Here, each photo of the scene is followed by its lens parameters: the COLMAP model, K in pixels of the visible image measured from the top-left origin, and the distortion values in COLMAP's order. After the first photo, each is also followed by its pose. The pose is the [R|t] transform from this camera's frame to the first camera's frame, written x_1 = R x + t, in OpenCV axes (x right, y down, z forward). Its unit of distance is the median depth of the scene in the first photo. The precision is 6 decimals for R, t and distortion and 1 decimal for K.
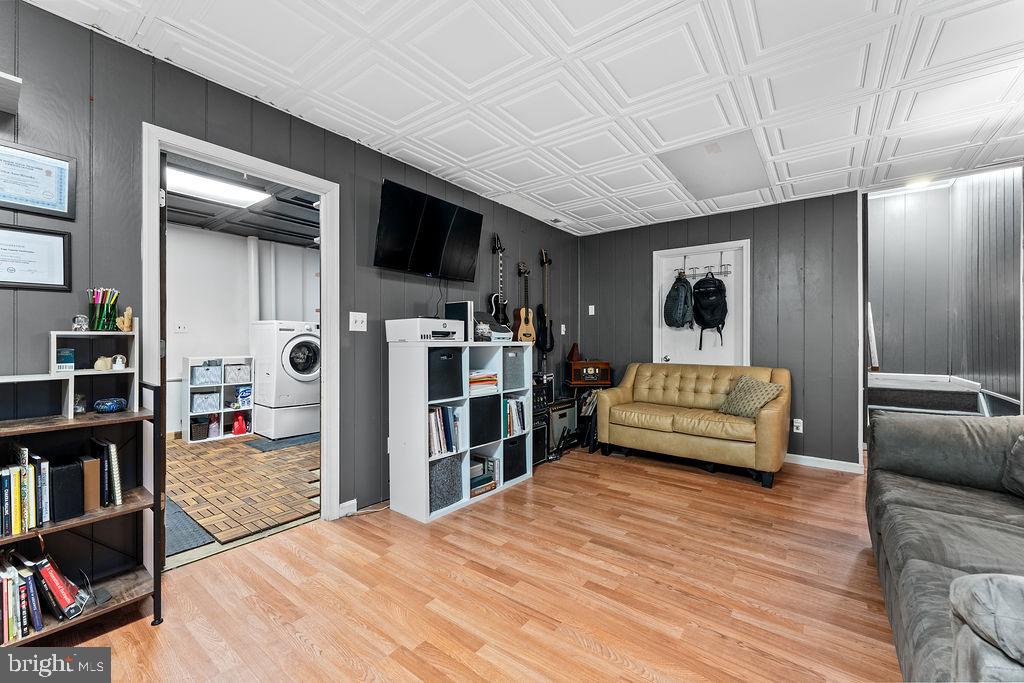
lens RADIAL K [[411.4, 0, 516.7], [0, 411.4, 340.7], [0, 0, 1]] dist [0.001370, -0.000753]
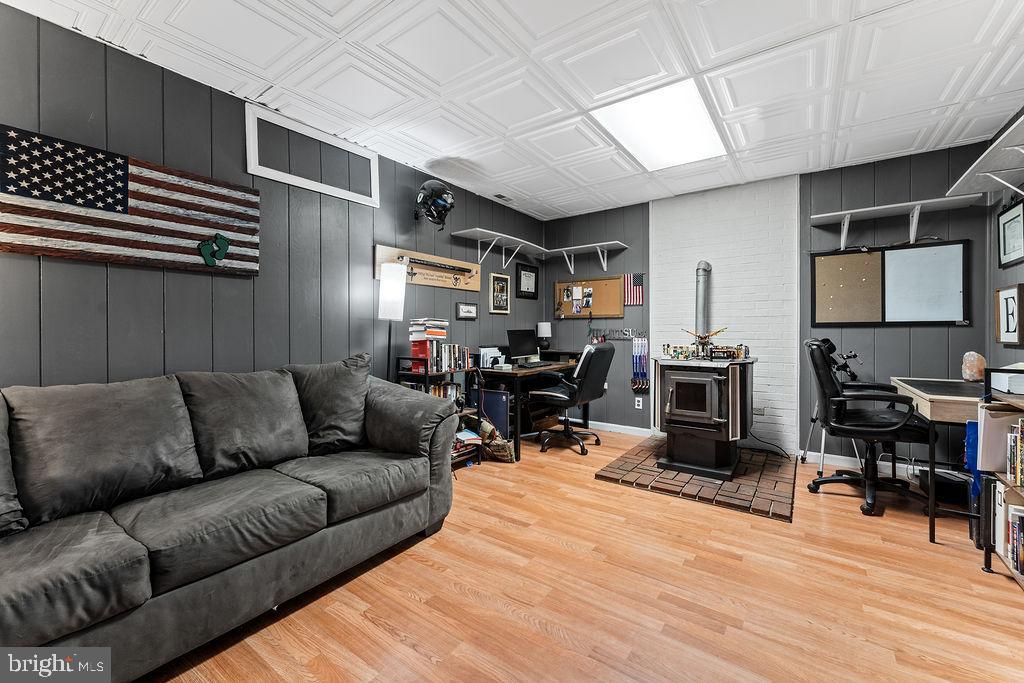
lens RADIAL K [[411.4, 0, 513.1], [0, 411.4, 331.8], [0, 0, 1]] dist [0.001370, -0.000753]
pose [[-0.999694, 0.004106, -0.024400, 0.165041], [0.003930, 0.999966, 0.007277, -0.003832], [0.024430, 0.007178, -0.999676, 1.051888]]
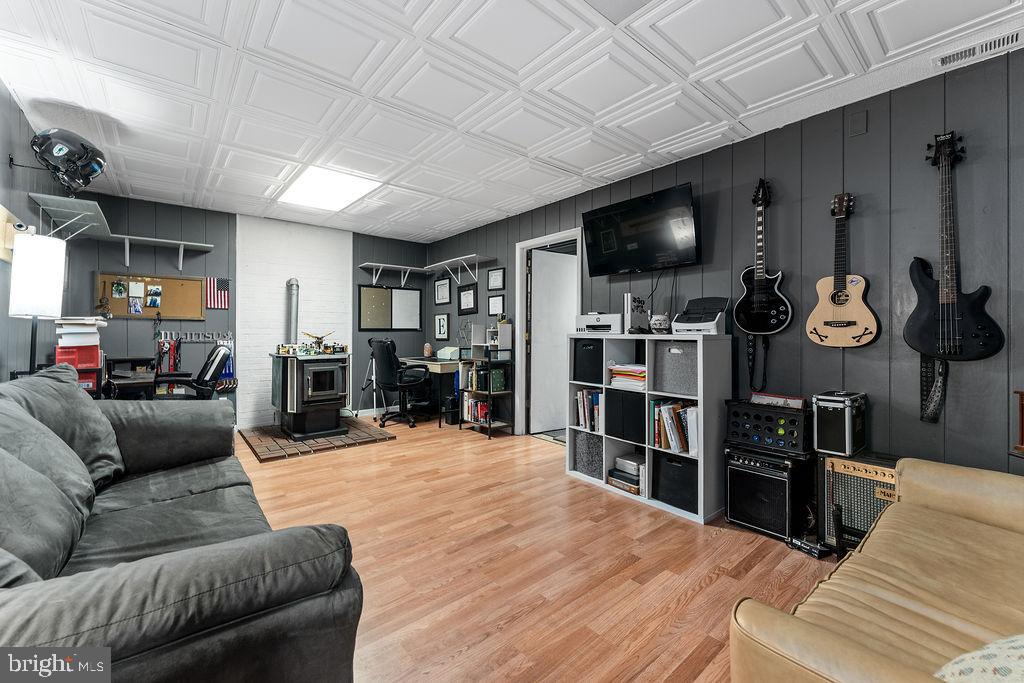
lens RADIAL K [[411.4, 0, 508.2], [0, 411.4, 334.7], [0, 0, 1]] dist [0.001370, -0.000753]
pose [[-0.235758, 0.006526, -0.971790, 0.948883], [-0.001634, 0.999973, 0.007112, -0.003456], [0.971810, 0.003265, -0.235741, 0.985356]]
